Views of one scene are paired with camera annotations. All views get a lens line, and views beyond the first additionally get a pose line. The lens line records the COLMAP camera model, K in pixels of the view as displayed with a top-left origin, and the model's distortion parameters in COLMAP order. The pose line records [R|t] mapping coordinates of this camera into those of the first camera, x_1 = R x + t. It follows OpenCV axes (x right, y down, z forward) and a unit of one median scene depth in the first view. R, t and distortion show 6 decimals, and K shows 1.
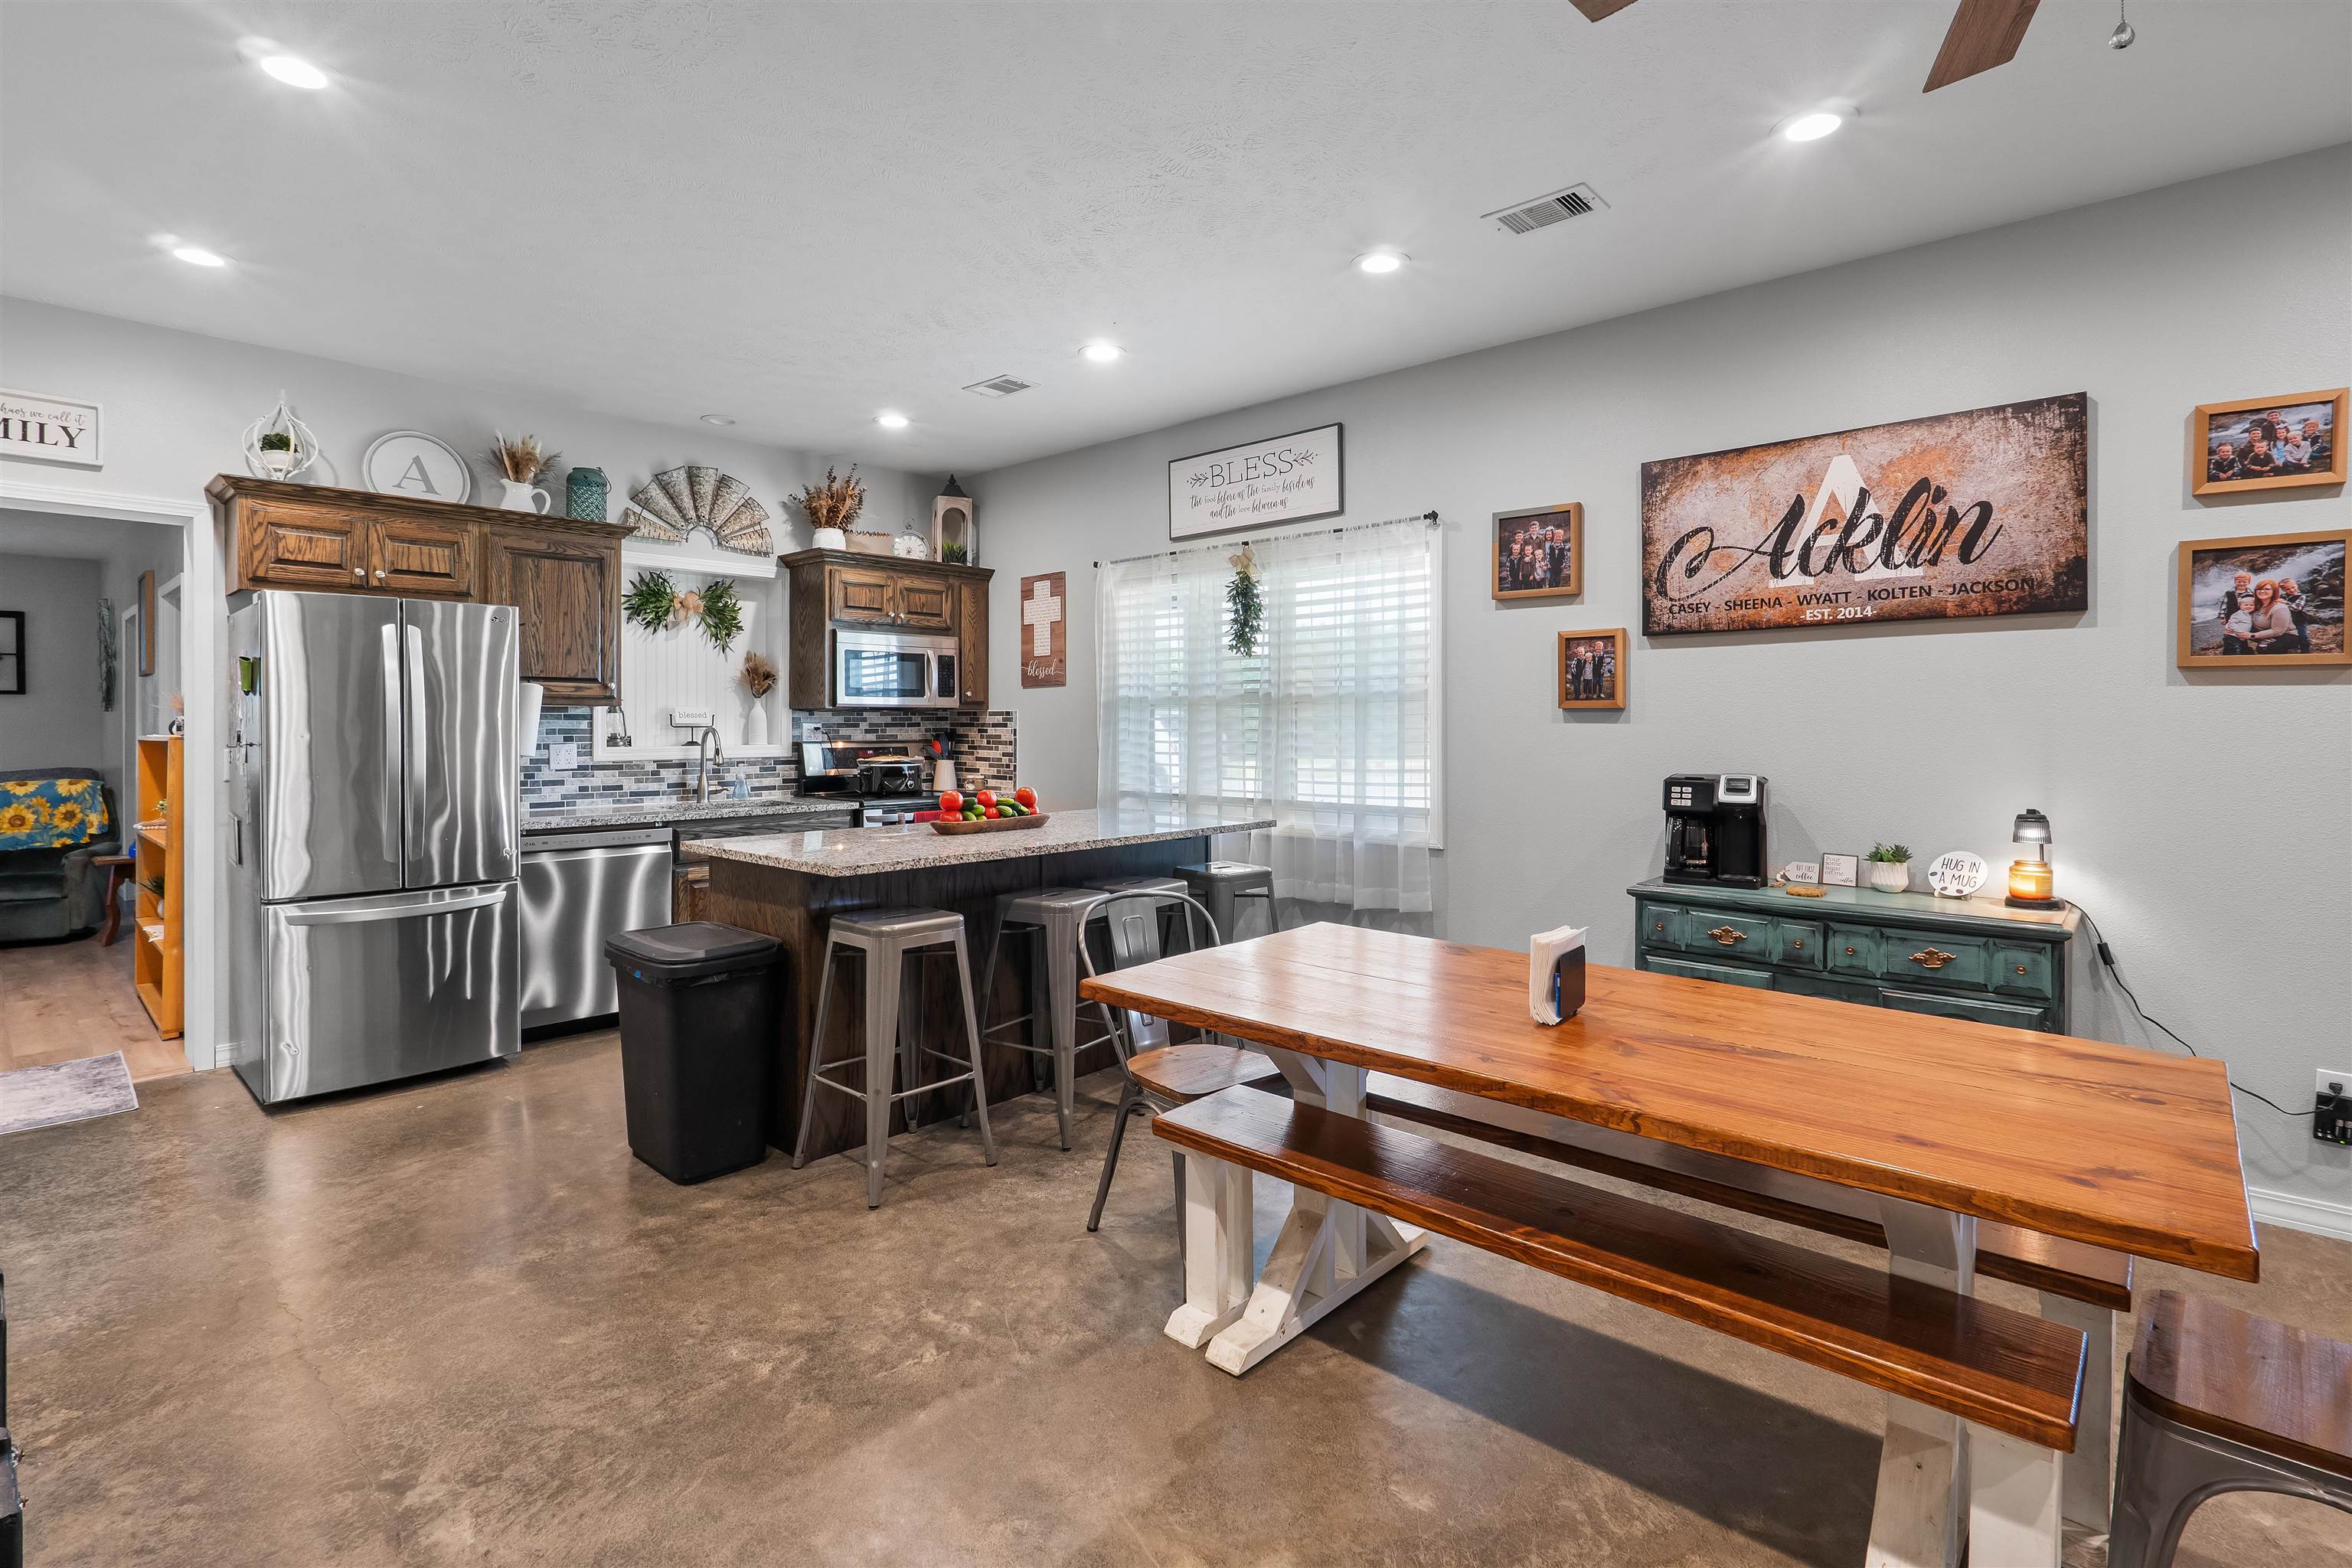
lens RADIAL K [[1107.3, 0, 1176.9], [0, 1107.3, 729.6], [0, 0, 1]] dist [-0.006177, 0.000173]
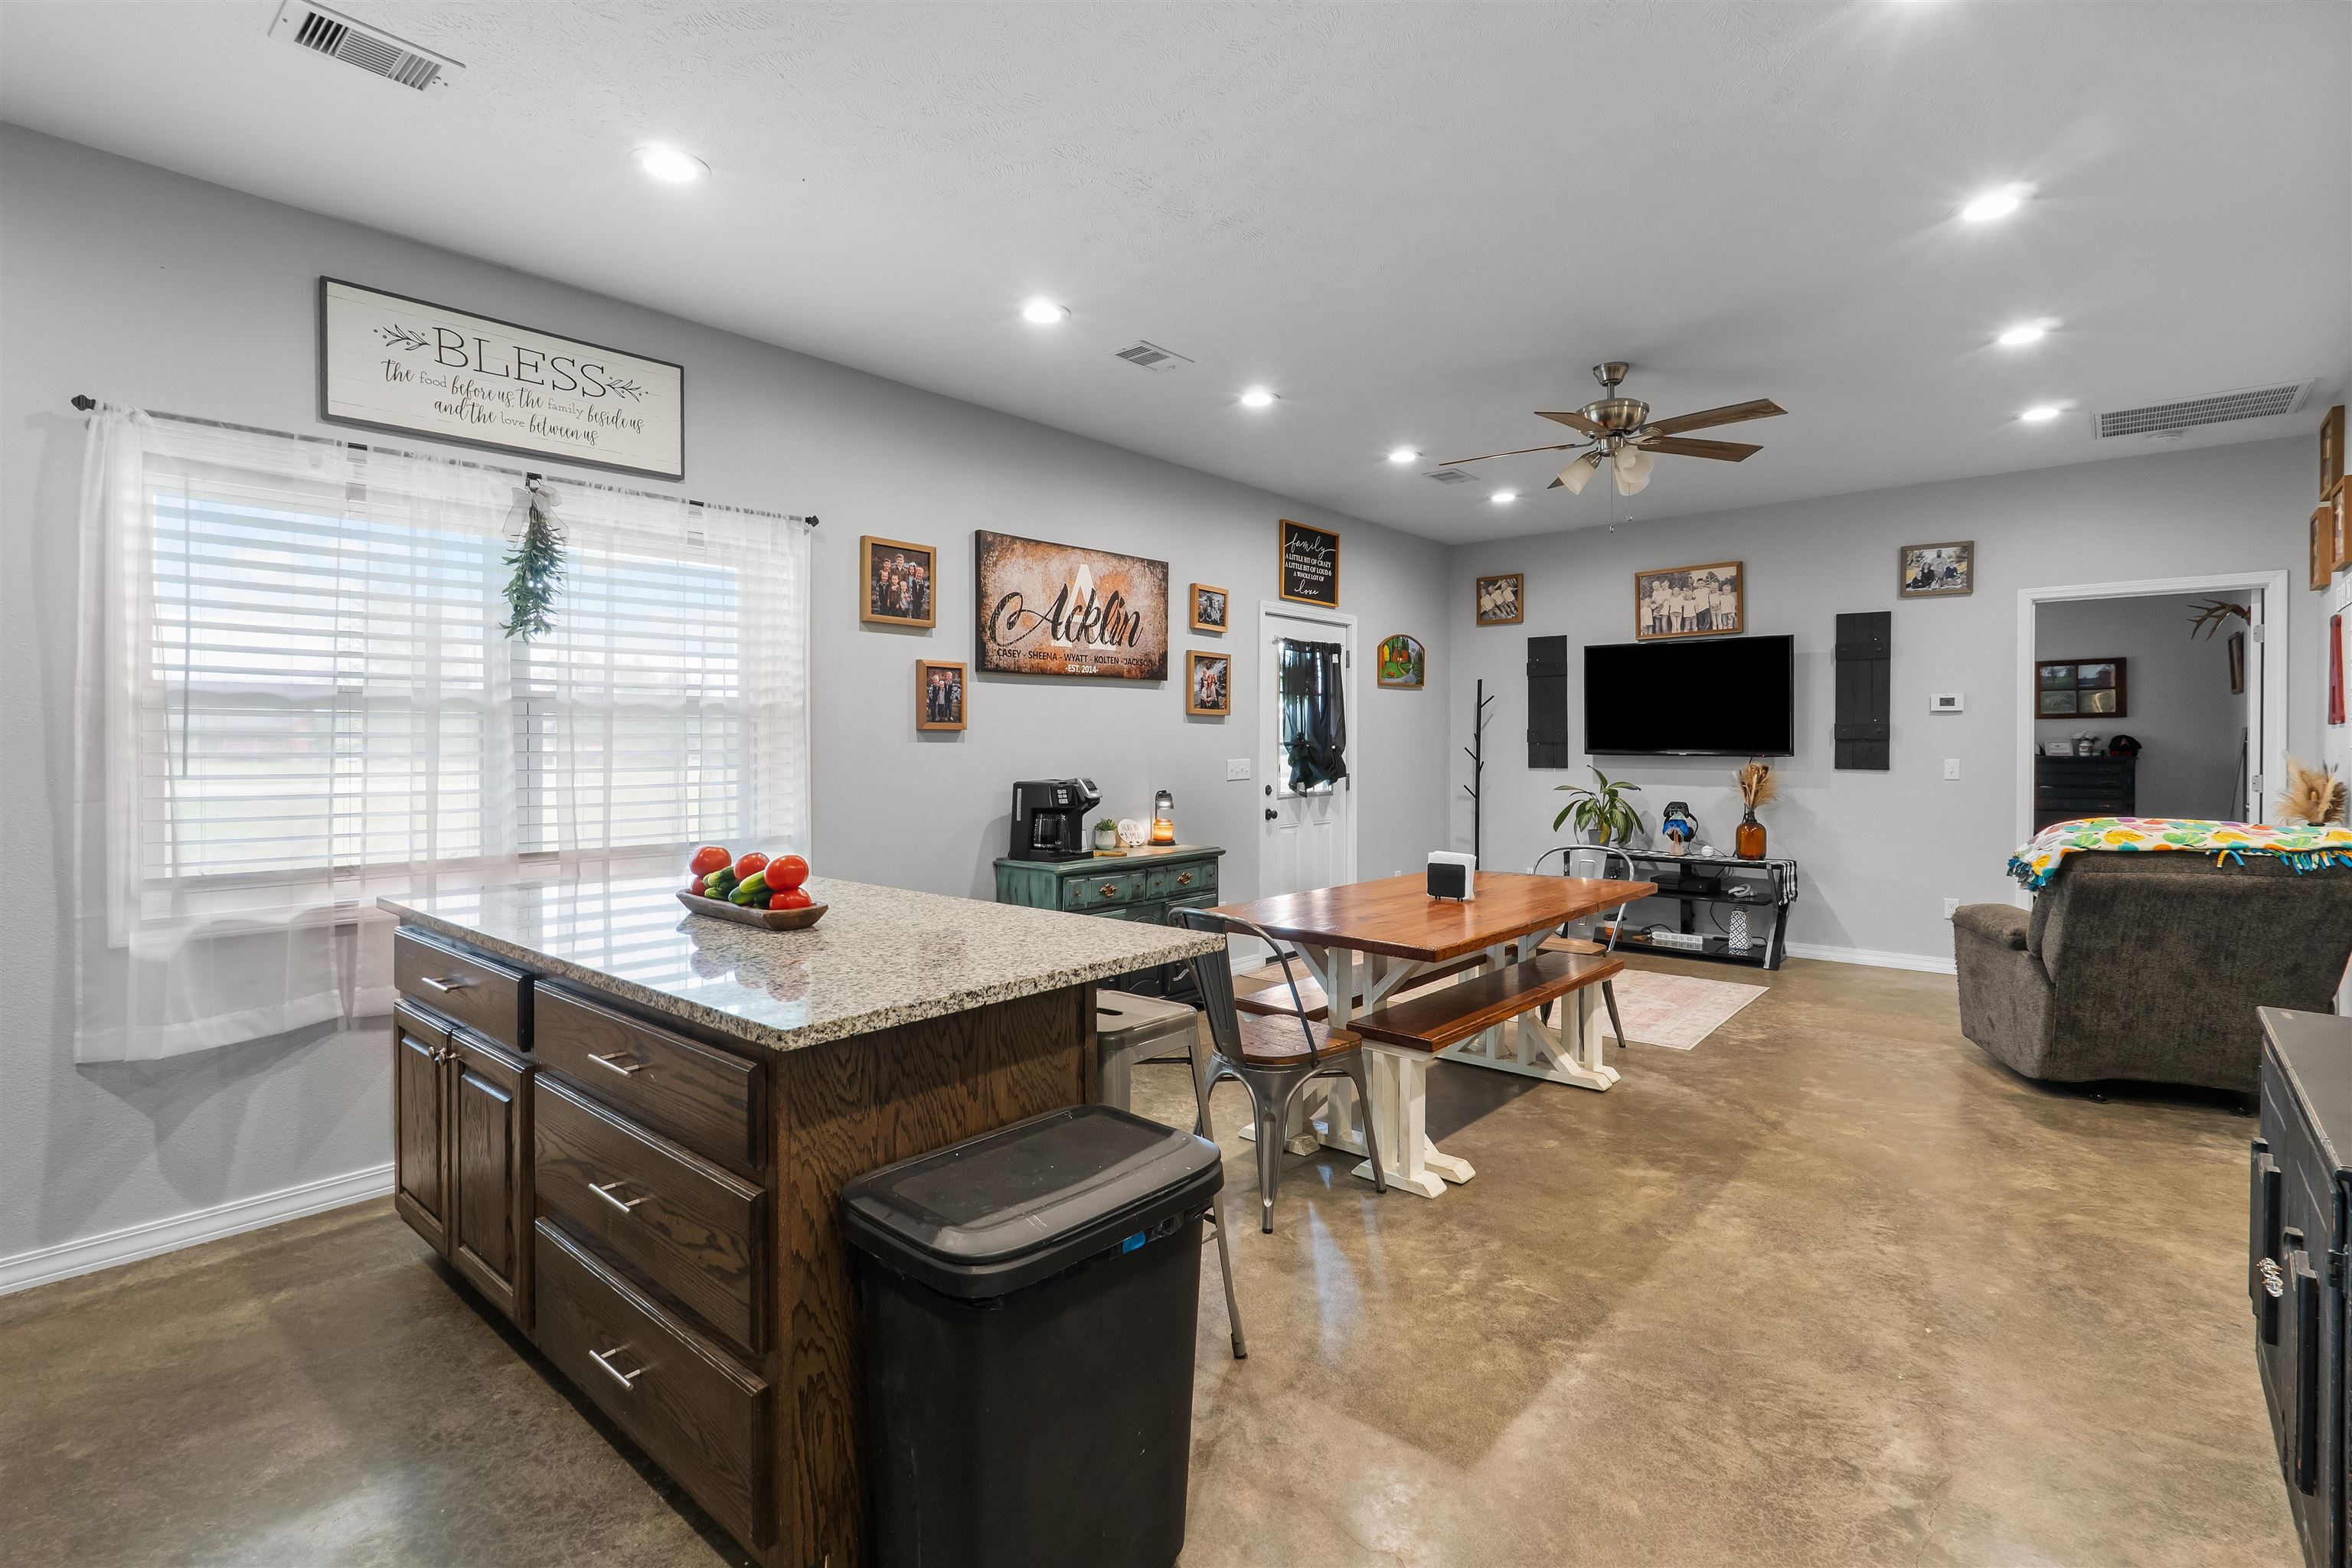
lens RADIAL K [[1086.5, 0, 1204.3], [0, 1086.5, 749.2], [0, 0, 1]] dist [-0.008480, 0.000340]
pose [[-0.031919, -0.004951, 0.999478, -0.881595], [0.008638, 0.999949, 0.005230, -0.002662], [-0.999453, 0.008800, -0.031874, 0.885821]]
